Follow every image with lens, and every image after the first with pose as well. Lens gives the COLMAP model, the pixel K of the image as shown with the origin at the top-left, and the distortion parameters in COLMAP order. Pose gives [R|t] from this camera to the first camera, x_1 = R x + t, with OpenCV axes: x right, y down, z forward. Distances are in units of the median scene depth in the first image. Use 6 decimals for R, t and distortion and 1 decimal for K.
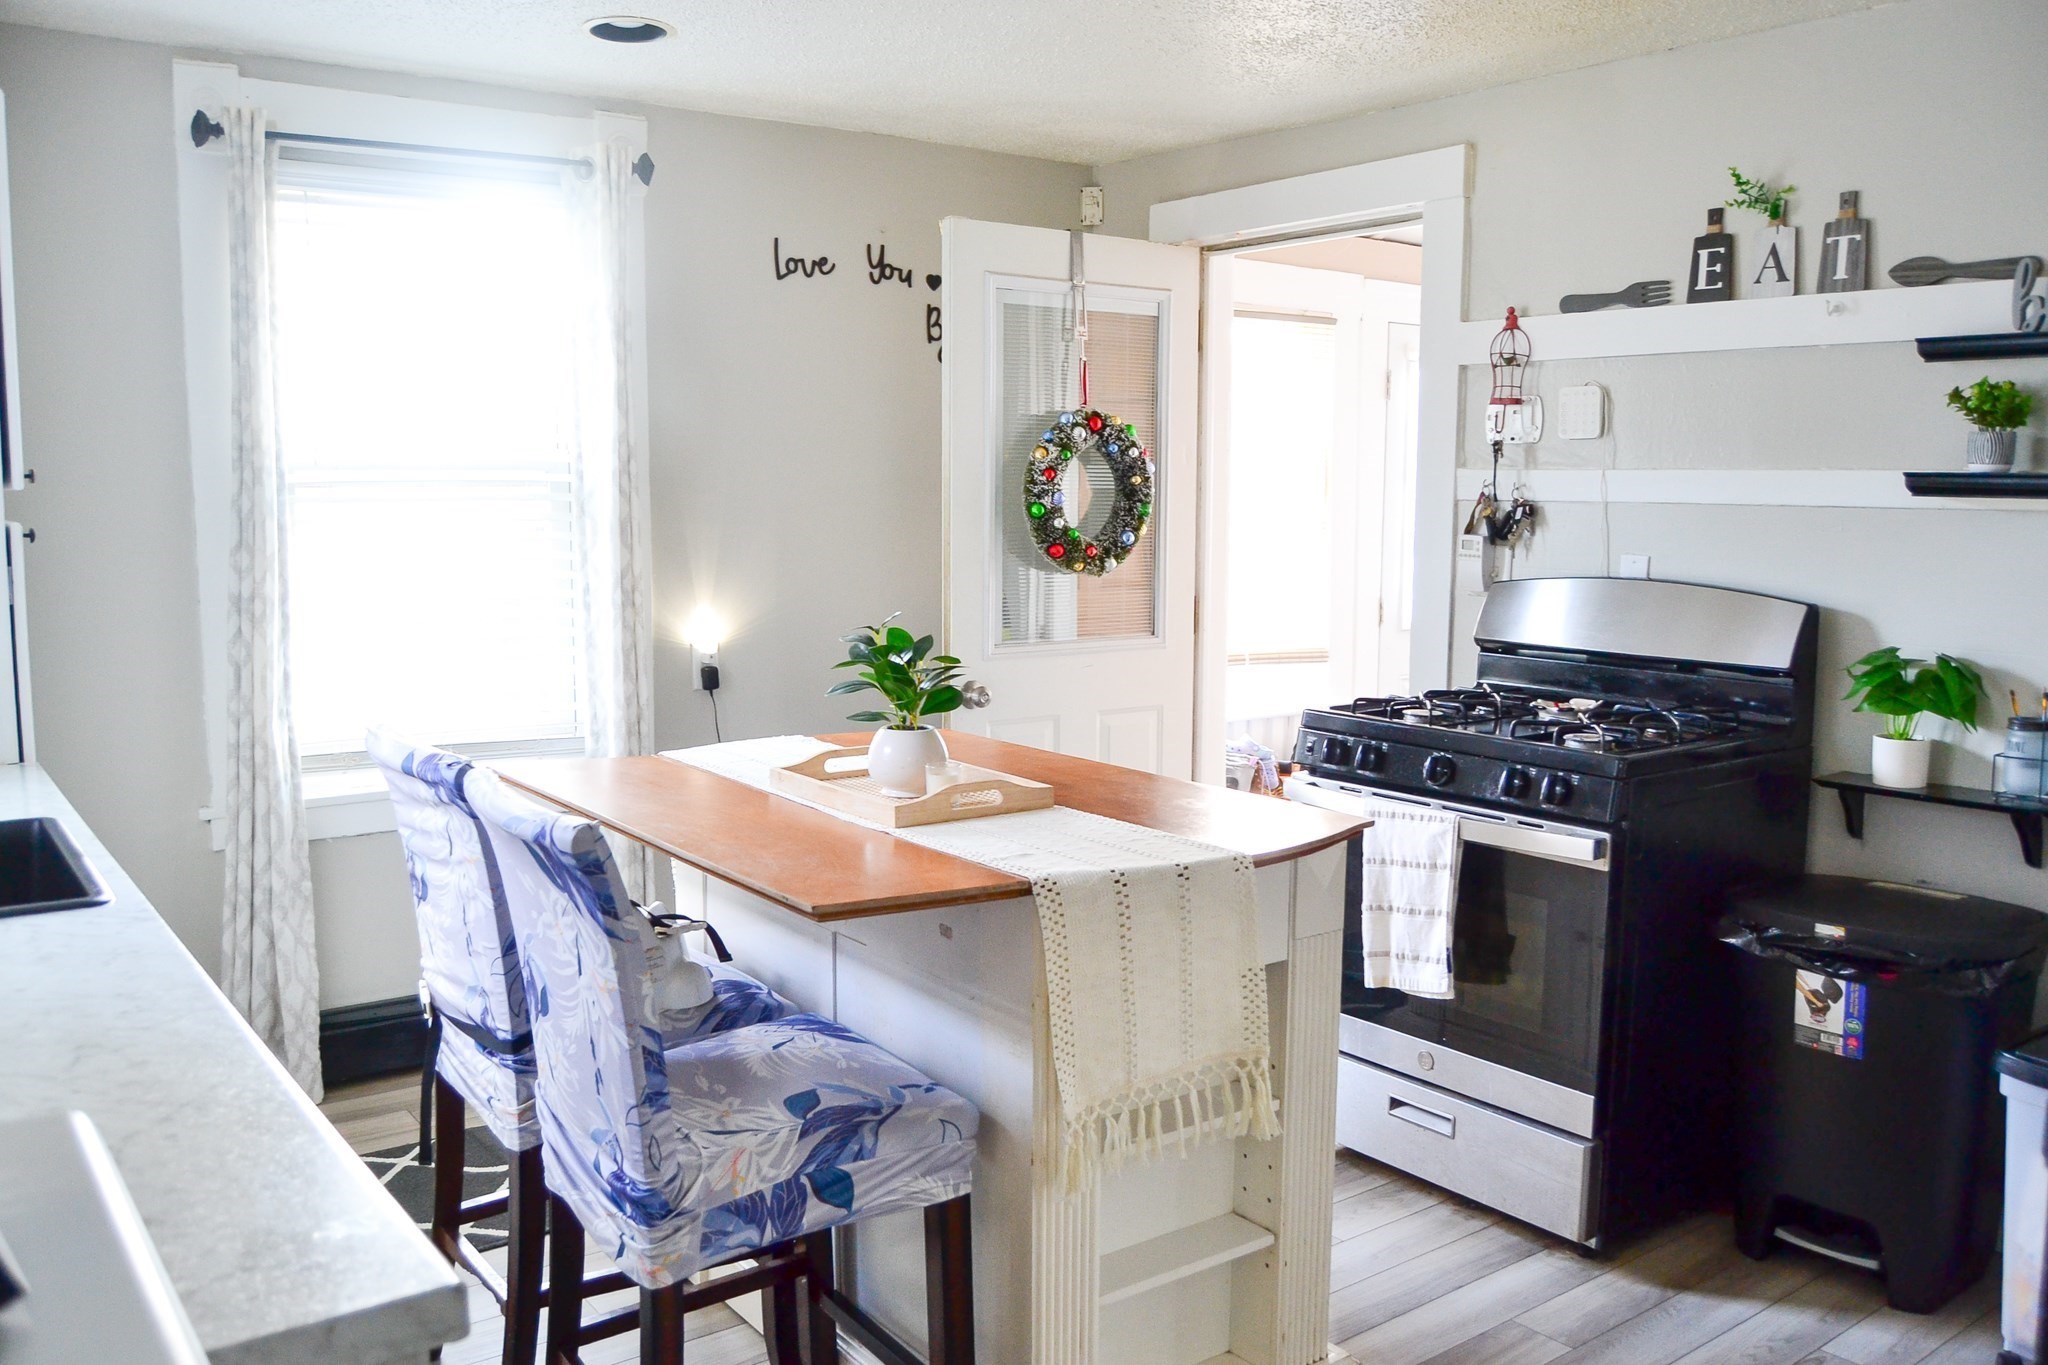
lens RADIAL K [[1705.7, 0, 1019.3], [0, 1705.7, 688.8], [0, 0, 1]] dist [-0.099675, 0.052643]
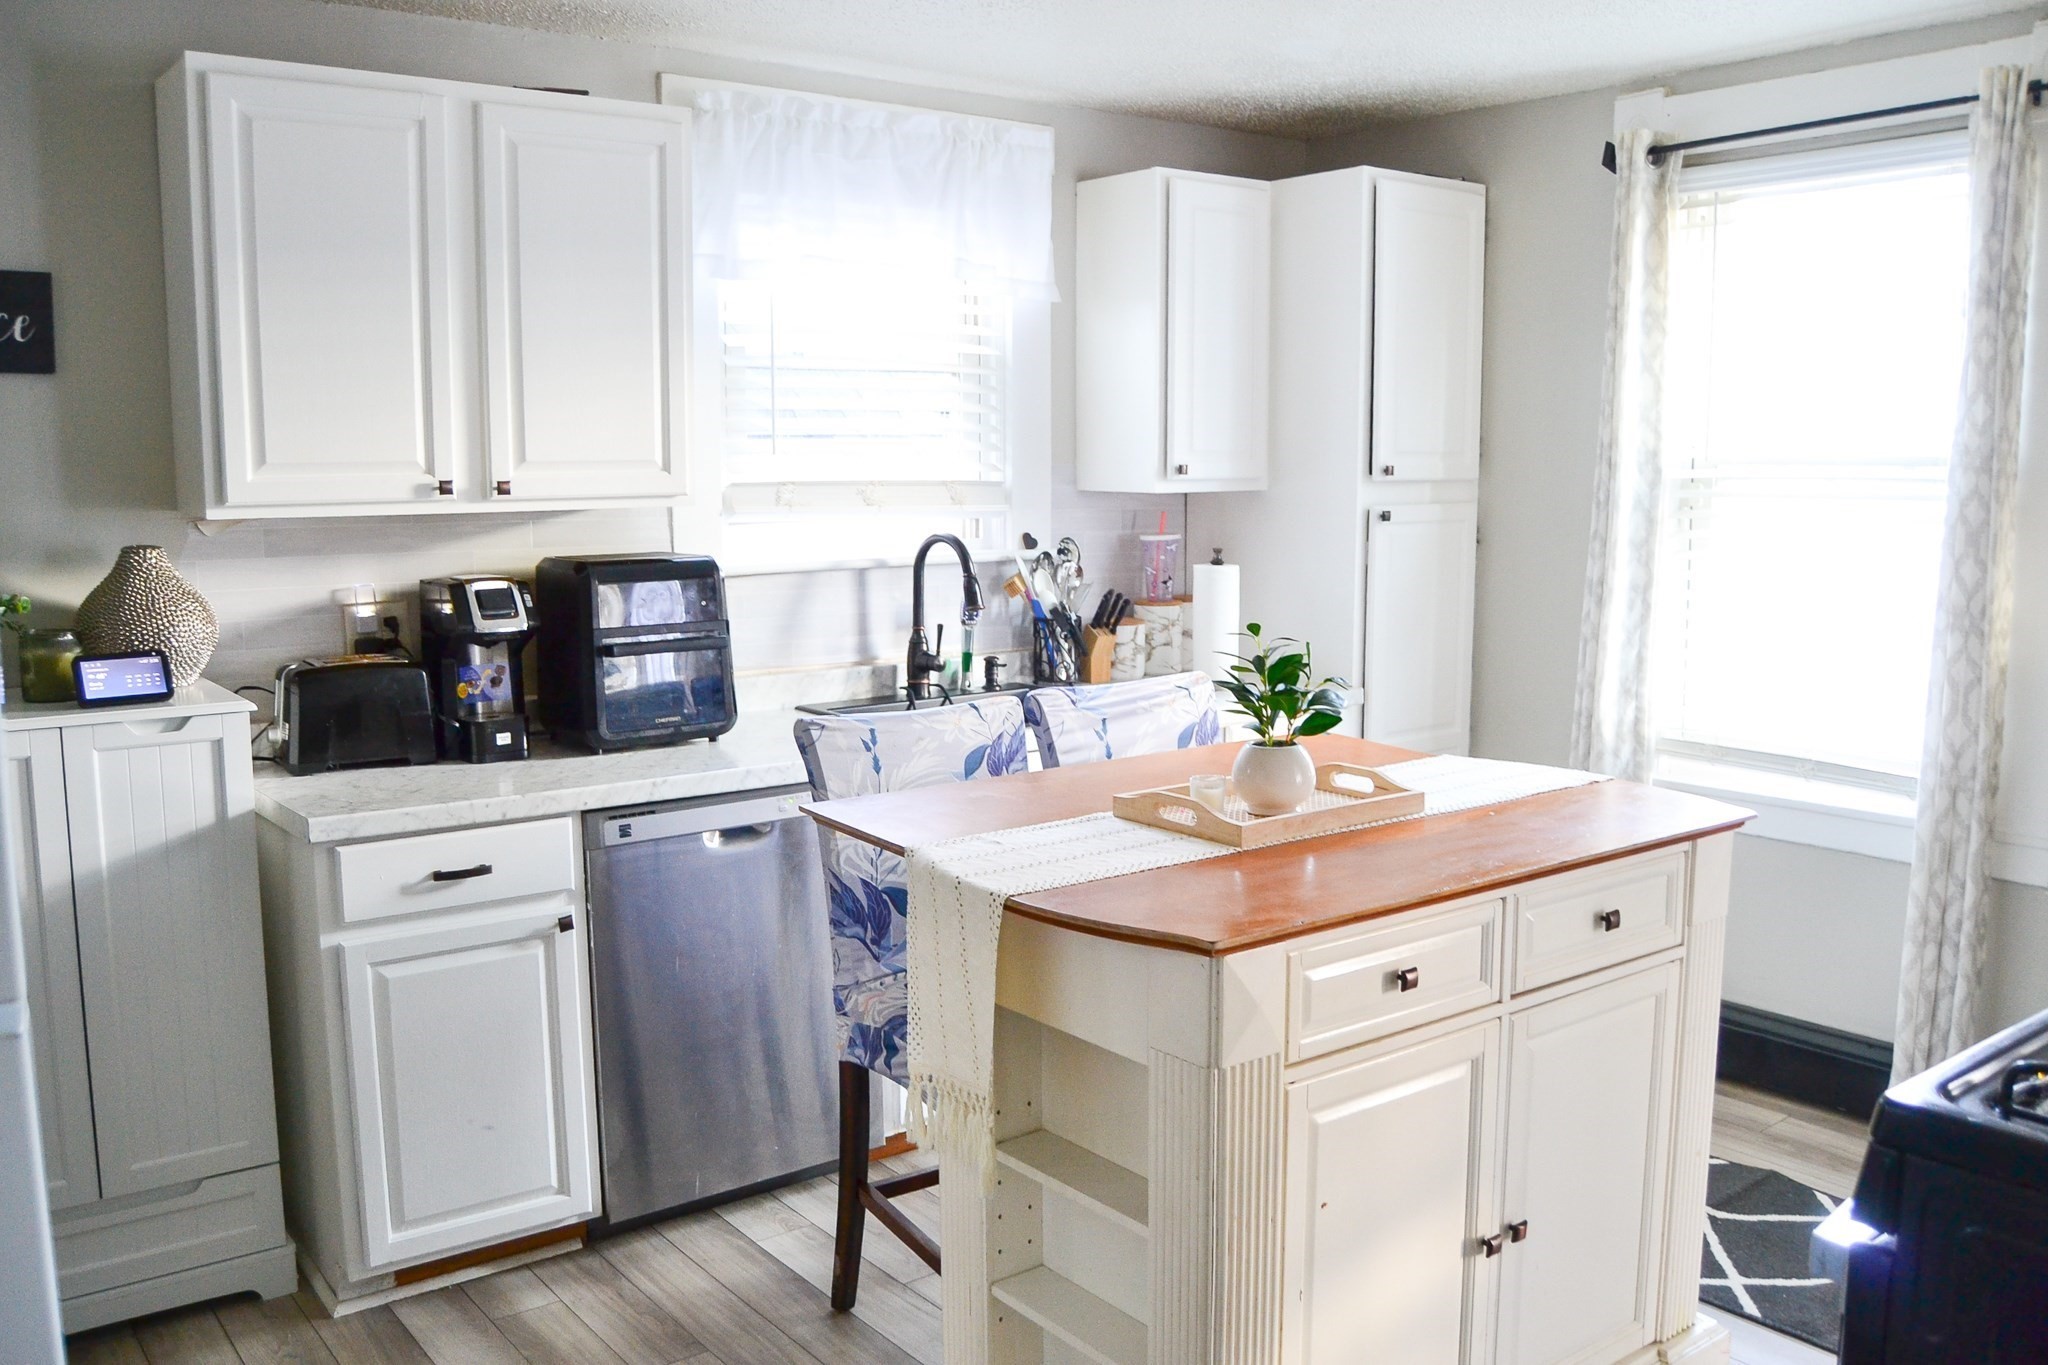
lens RADIAL K [[1756.9, 0, 984.0], [0, 1756.9, 684.0], [0, 0, 1]] dist [-0.081889, 0.008992]
pose [[0.012222, 0.126722, -0.991863, 0.666305], [-0.115075, 0.985525, 0.124495, -0.084401], [0.993282, 0.112617, 0.026628, 0.576814]]
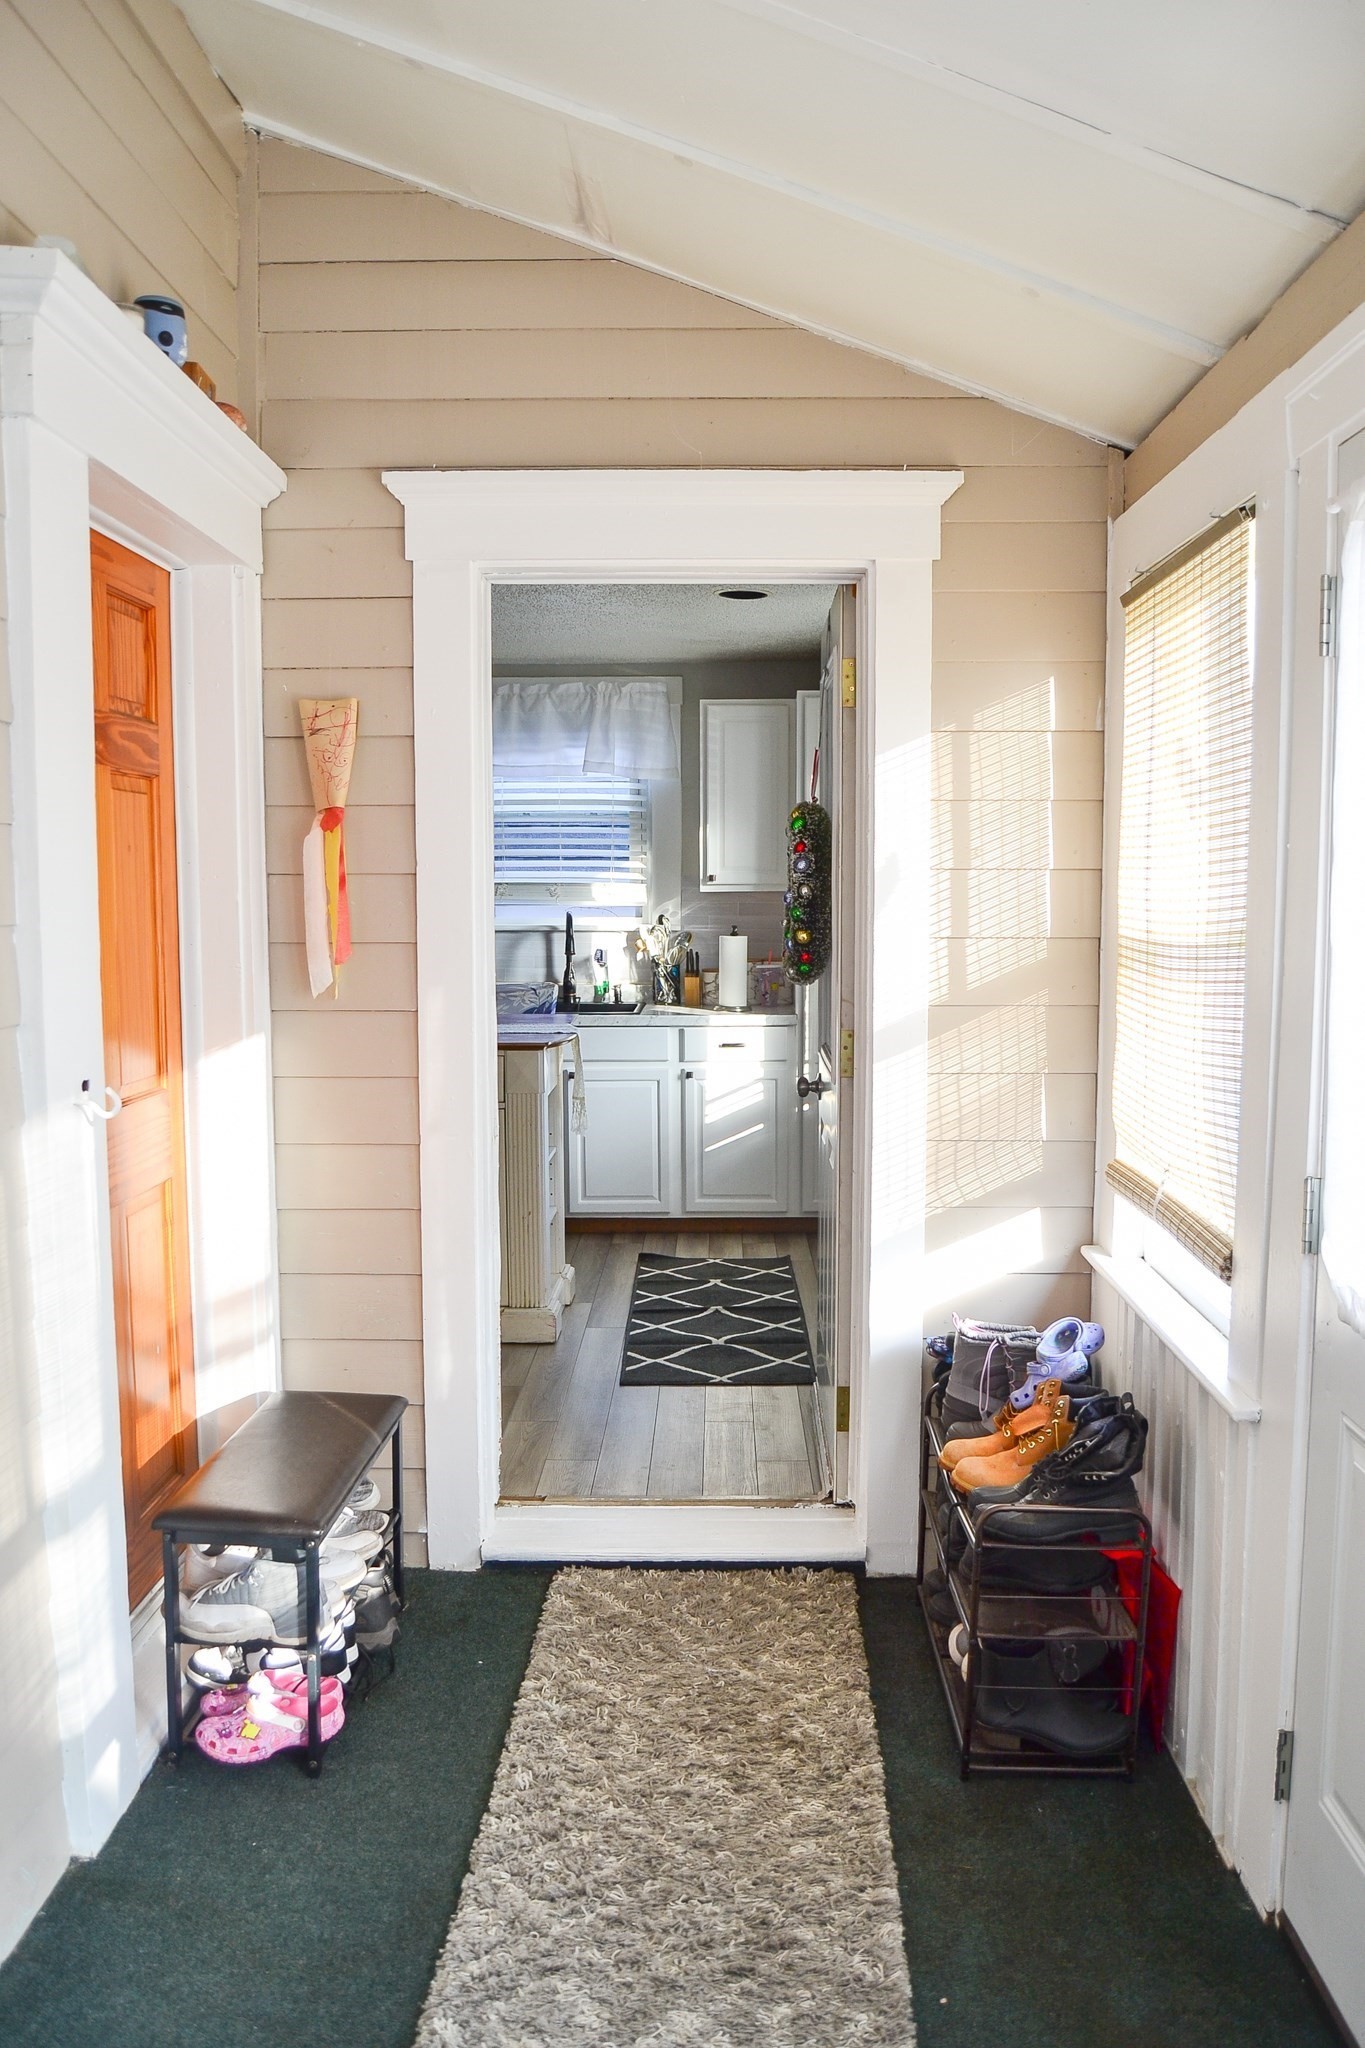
lens RADIAL K [[1671.3, 0, 690.6], [0, 1671.3, 1008.0], [0, 0, 1]] dist [-0.096746, 0.044373]
pose [[-0.614965, 0.059655, -0.786295, 0.975572], [-0.095091, 0.984248, 0.149044, -0.227539], [0.782800, 0.166427, -0.599605, 1.847168]]
